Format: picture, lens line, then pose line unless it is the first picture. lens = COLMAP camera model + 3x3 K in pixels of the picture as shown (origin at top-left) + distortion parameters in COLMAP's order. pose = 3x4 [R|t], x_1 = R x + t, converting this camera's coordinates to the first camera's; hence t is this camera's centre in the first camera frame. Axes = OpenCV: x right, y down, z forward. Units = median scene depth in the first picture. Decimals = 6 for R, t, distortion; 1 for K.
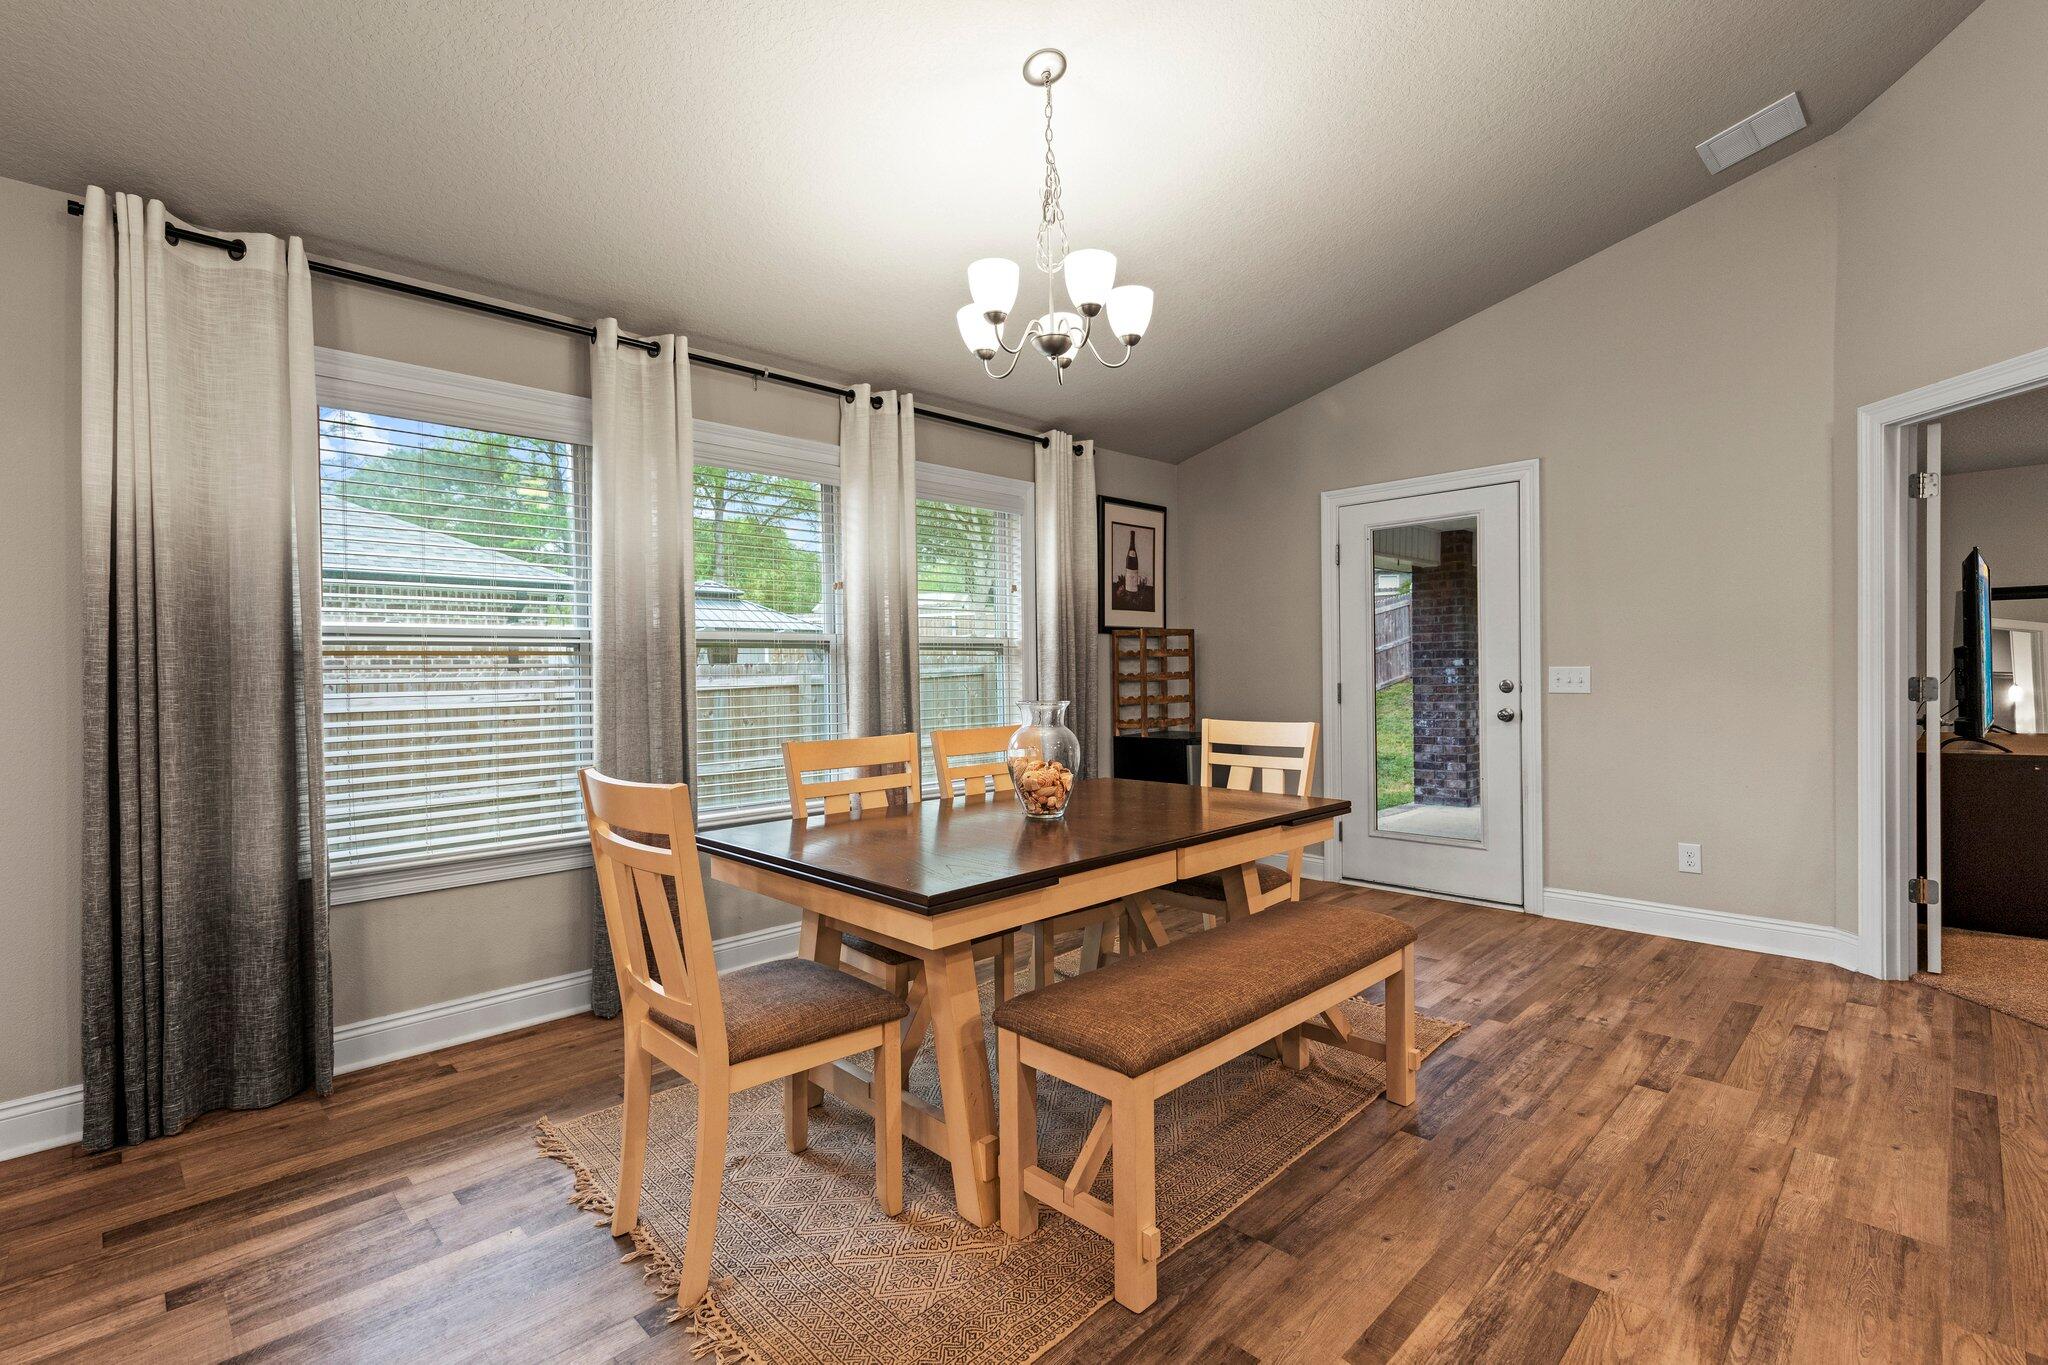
lens RADIAL K [[934.4, 0, 1018.1], [0, 934.4, 687.4], [0, 0, 1]] dist [0.005390, 0.000659]
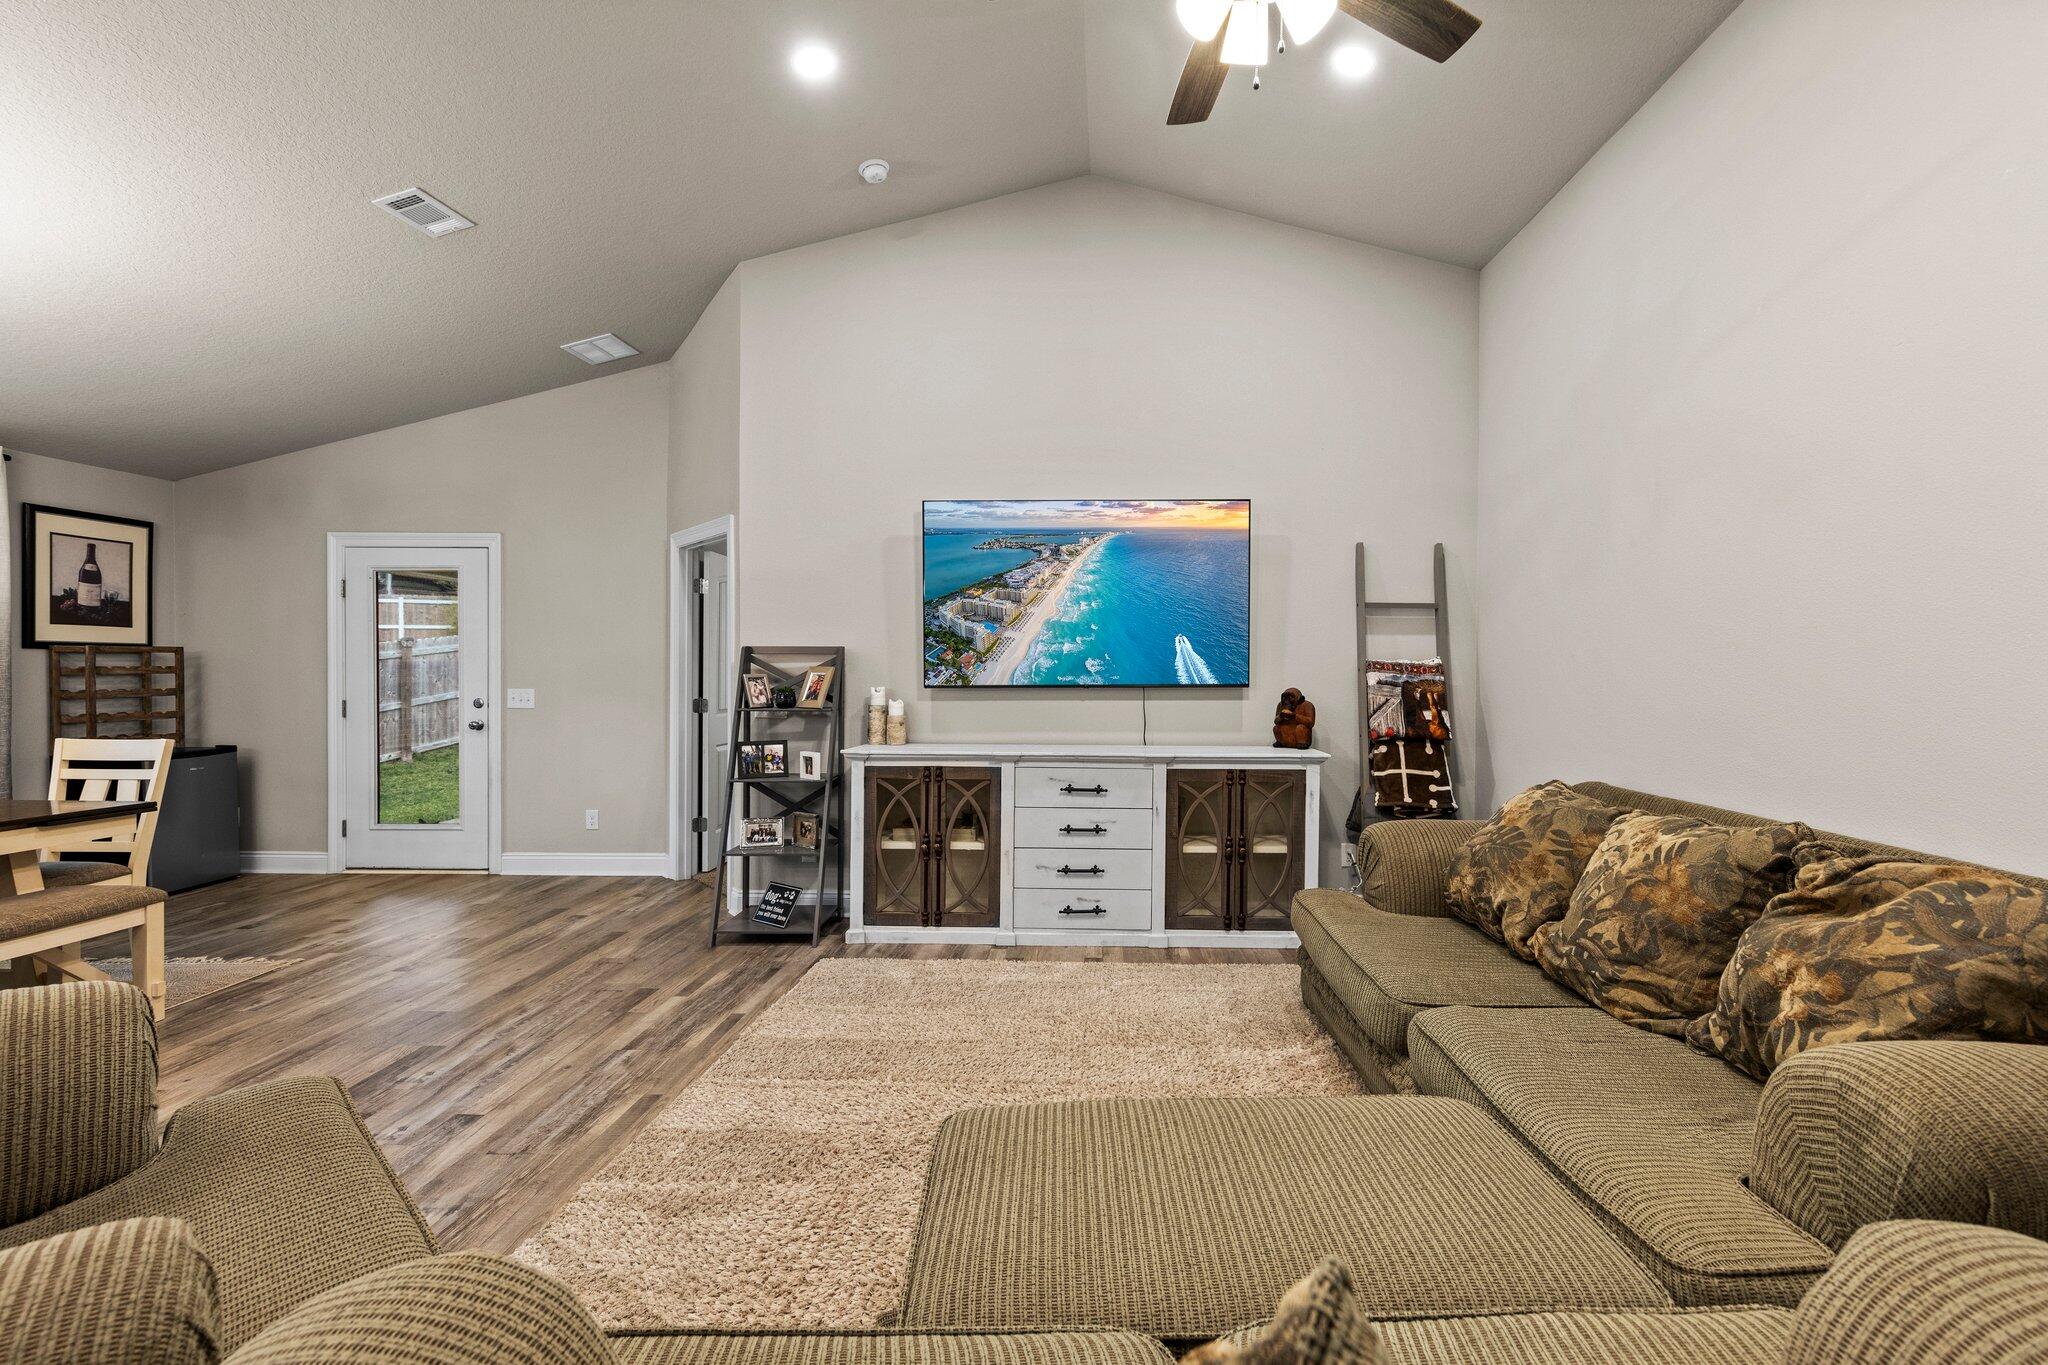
lens RADIAL K [[867.0, 0, 1033.6], [0, 867.0, 687.2], [0, 0, 1]] dist [0.014089, -0.000401]
pose [[0.718231, 0.006497, 0.695774, 0.231874], [-0.003137, 0.999976, -0.006099, -0.018504], [-0.695798, 0.002198, 0.718235, -0.417121]]
